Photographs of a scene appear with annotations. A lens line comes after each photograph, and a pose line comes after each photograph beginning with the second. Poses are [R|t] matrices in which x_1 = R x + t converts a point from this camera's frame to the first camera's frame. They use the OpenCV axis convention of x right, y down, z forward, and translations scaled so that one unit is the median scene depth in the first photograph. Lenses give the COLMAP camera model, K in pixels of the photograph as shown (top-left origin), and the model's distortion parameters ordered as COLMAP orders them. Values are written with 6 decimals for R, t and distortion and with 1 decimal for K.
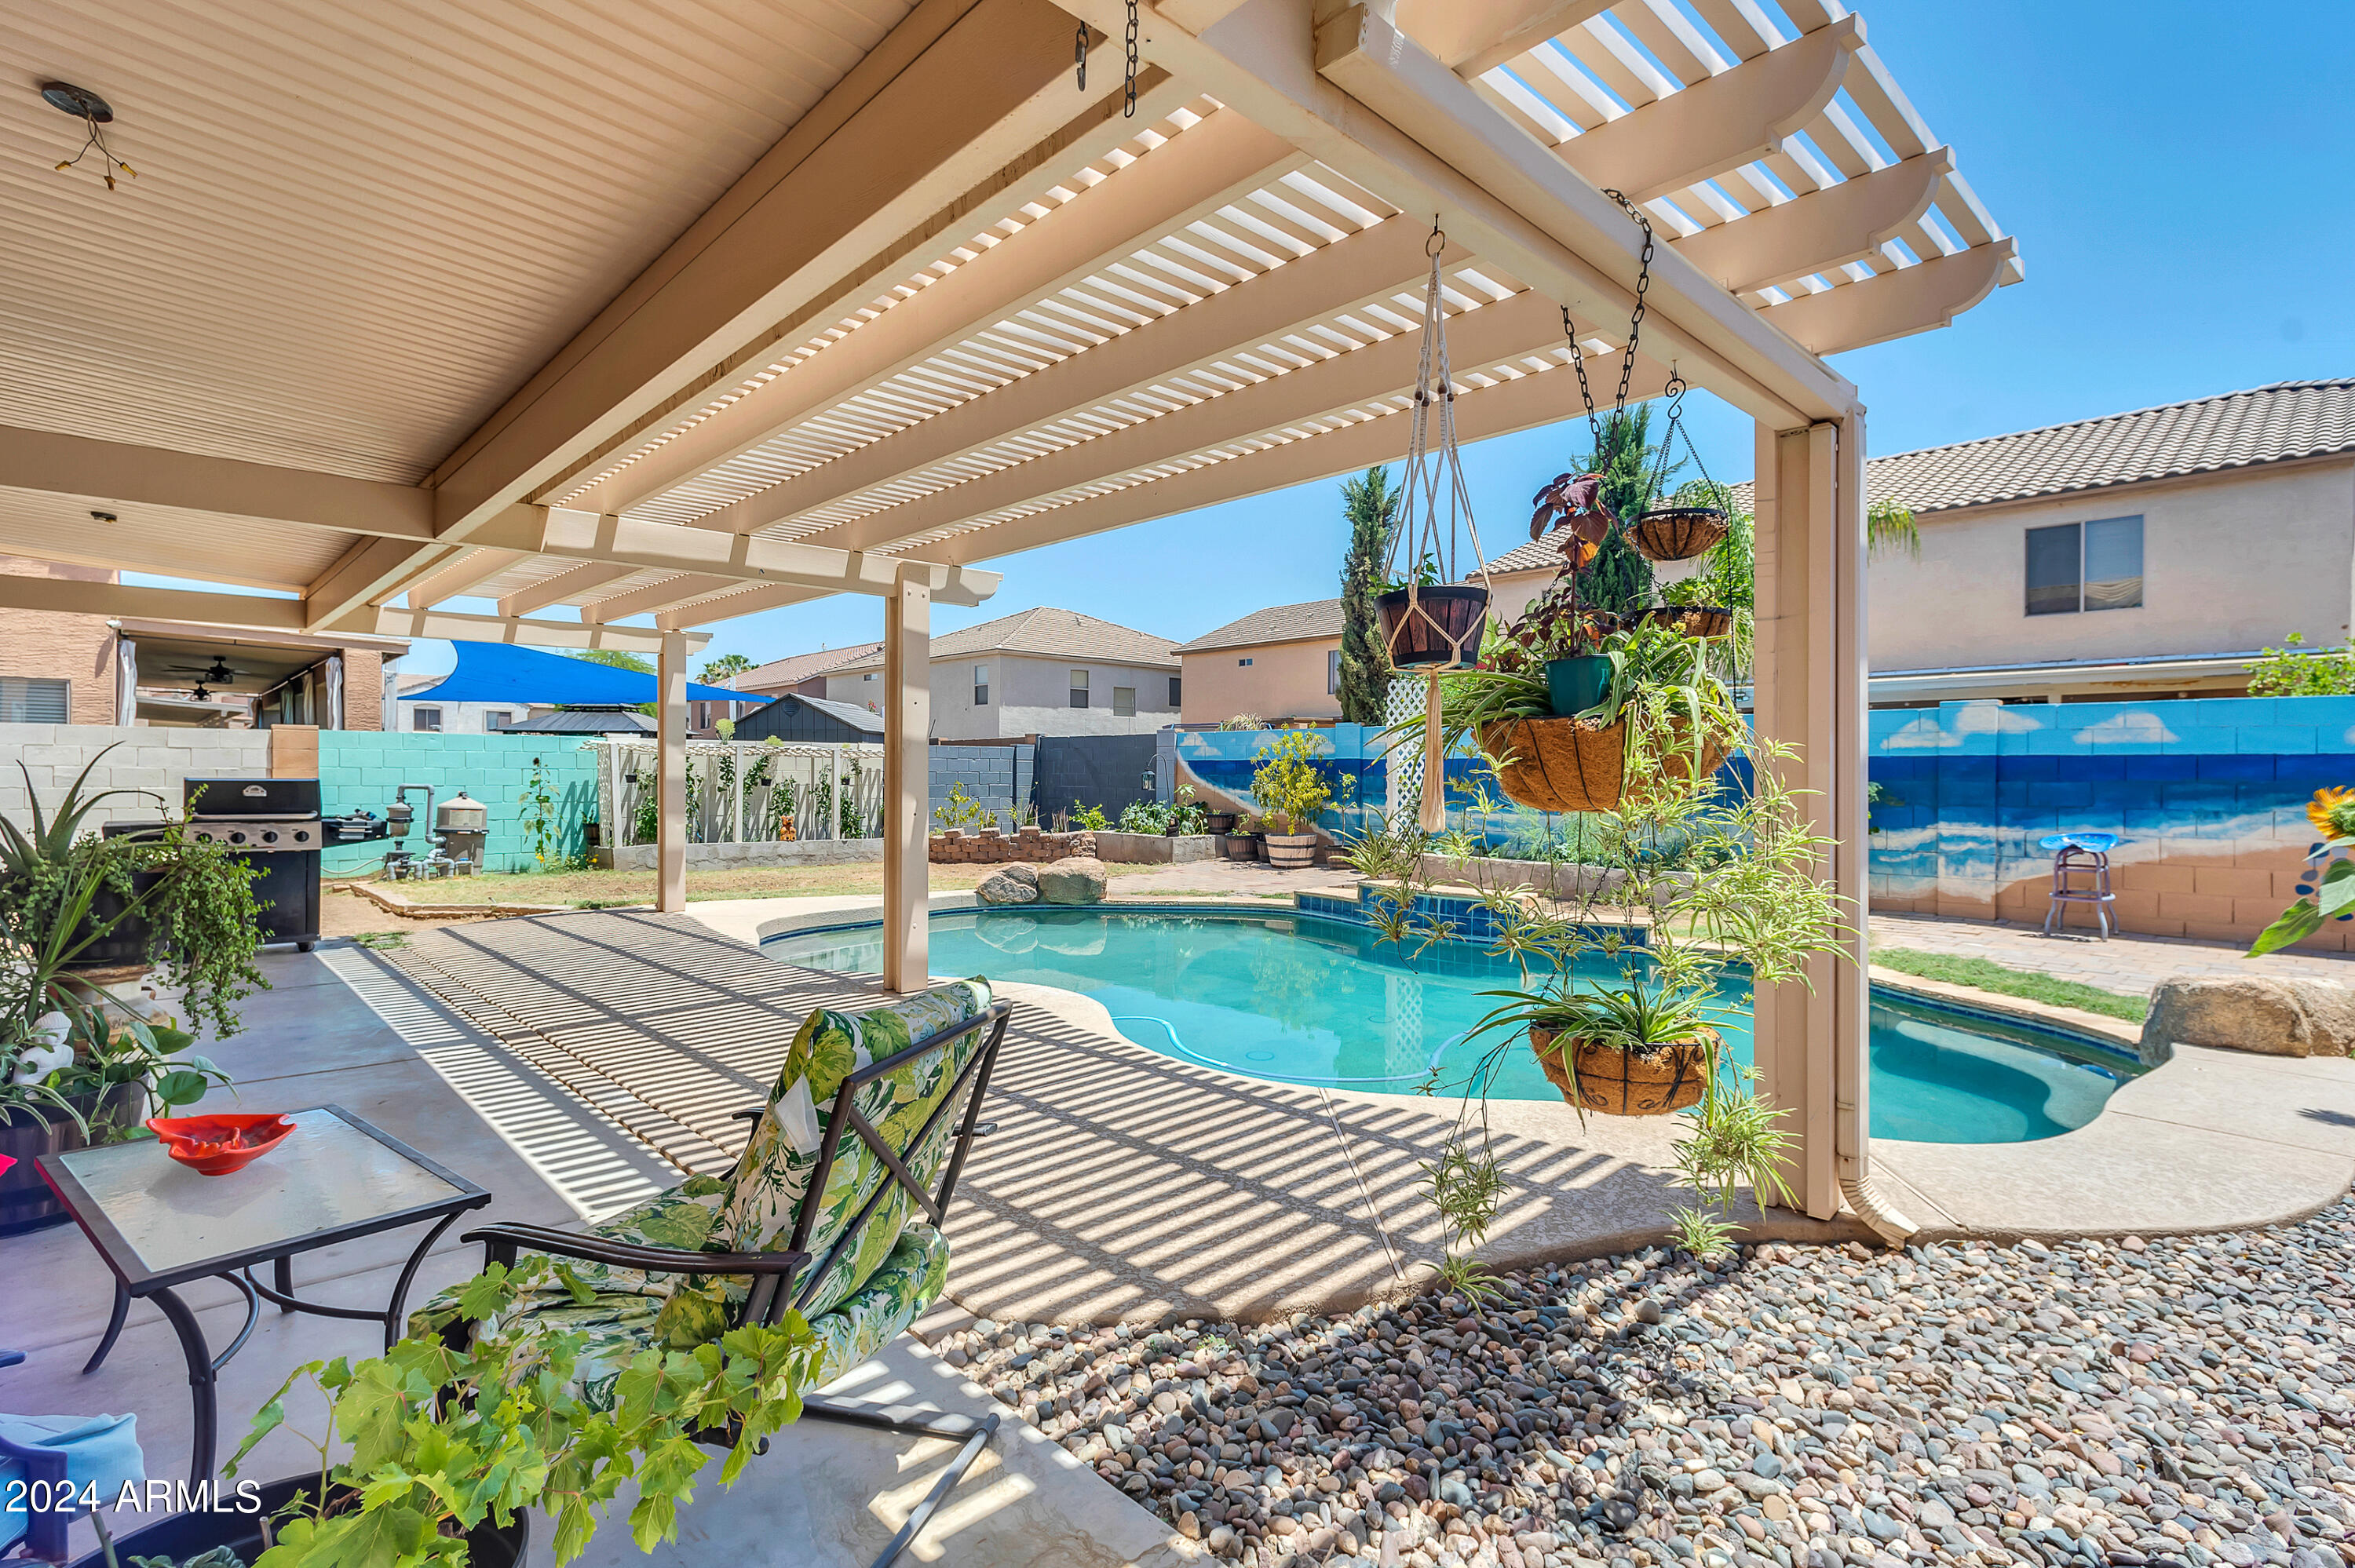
lens RADIAL K [[1115.9, 0, 1178.9], [0, 1115.9, 777.2], [0, 0, 1]] dist [0.001973, 0.002784]
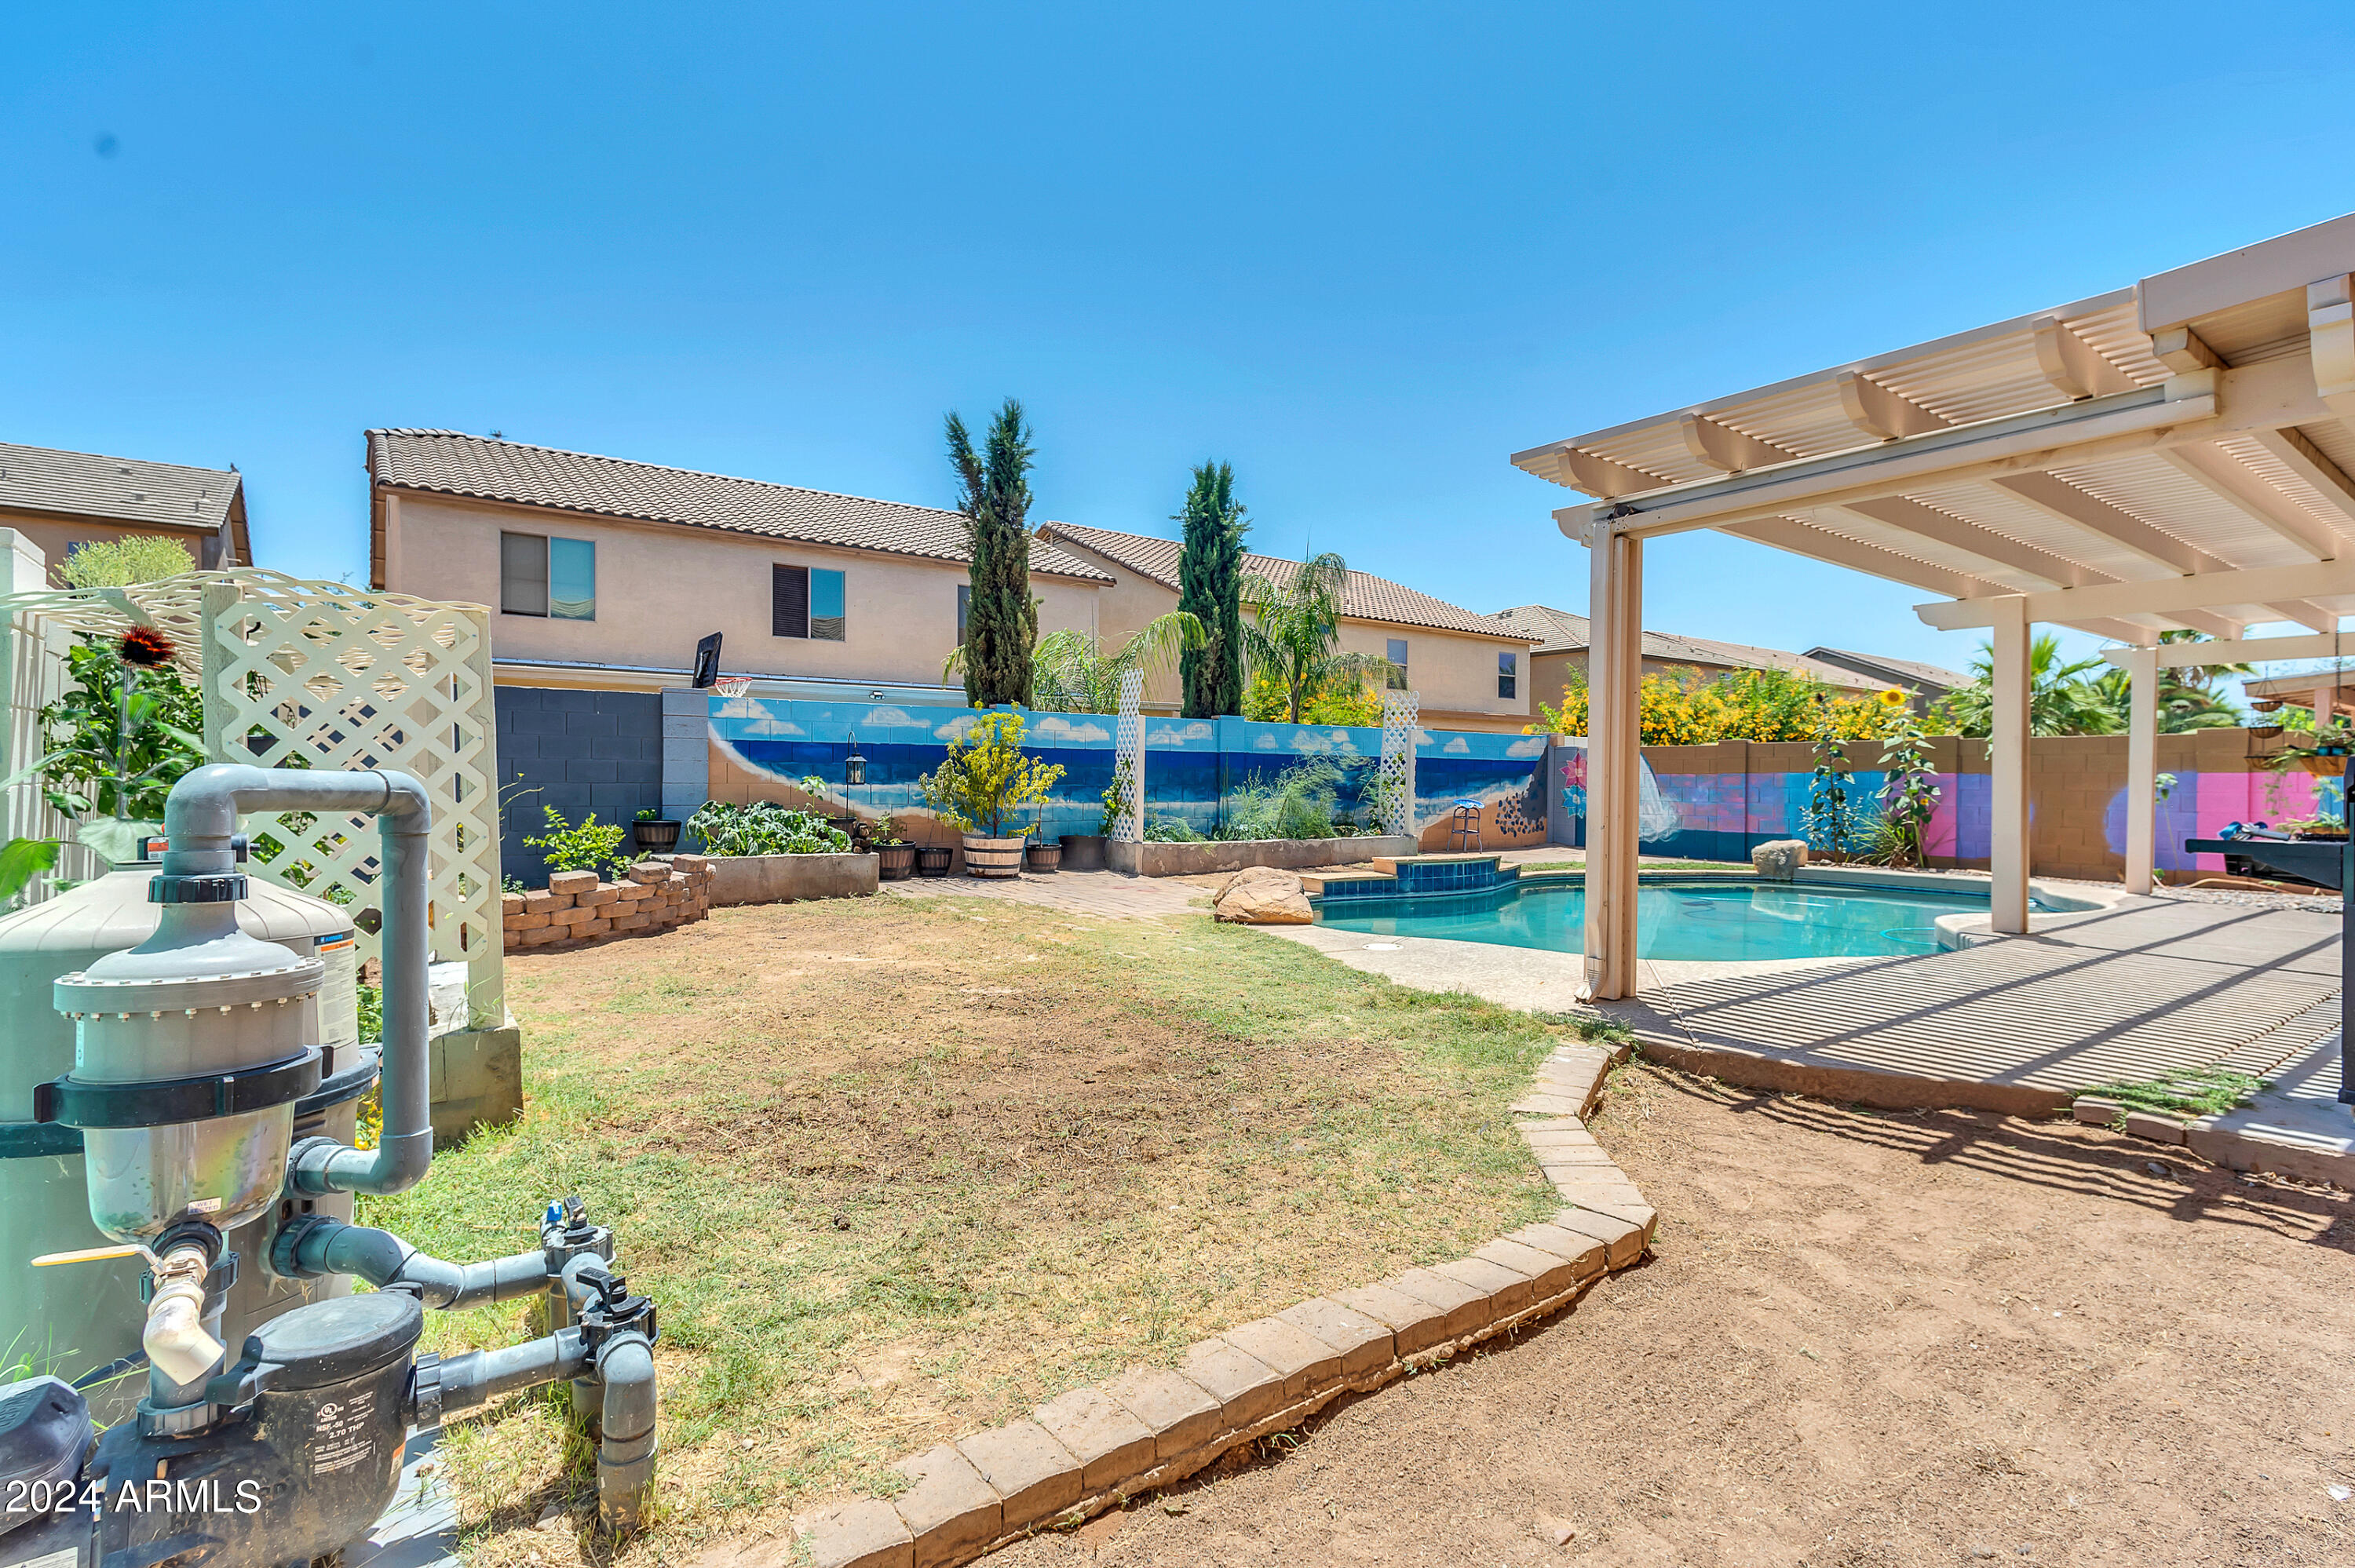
lens RADIAL K [[1115.9, 0, 1188.6], [0, 1115.9, 784.5], [0, 0, 1]] dist [0.001973, 0.002784]
pose [[0.112866, -0.011111, 0.993548, -0.615489], [-0.005372, 0.999916, 0.011792, 0.001528], [-0.993596, -0.006668, 0.112796, 0.663515]]
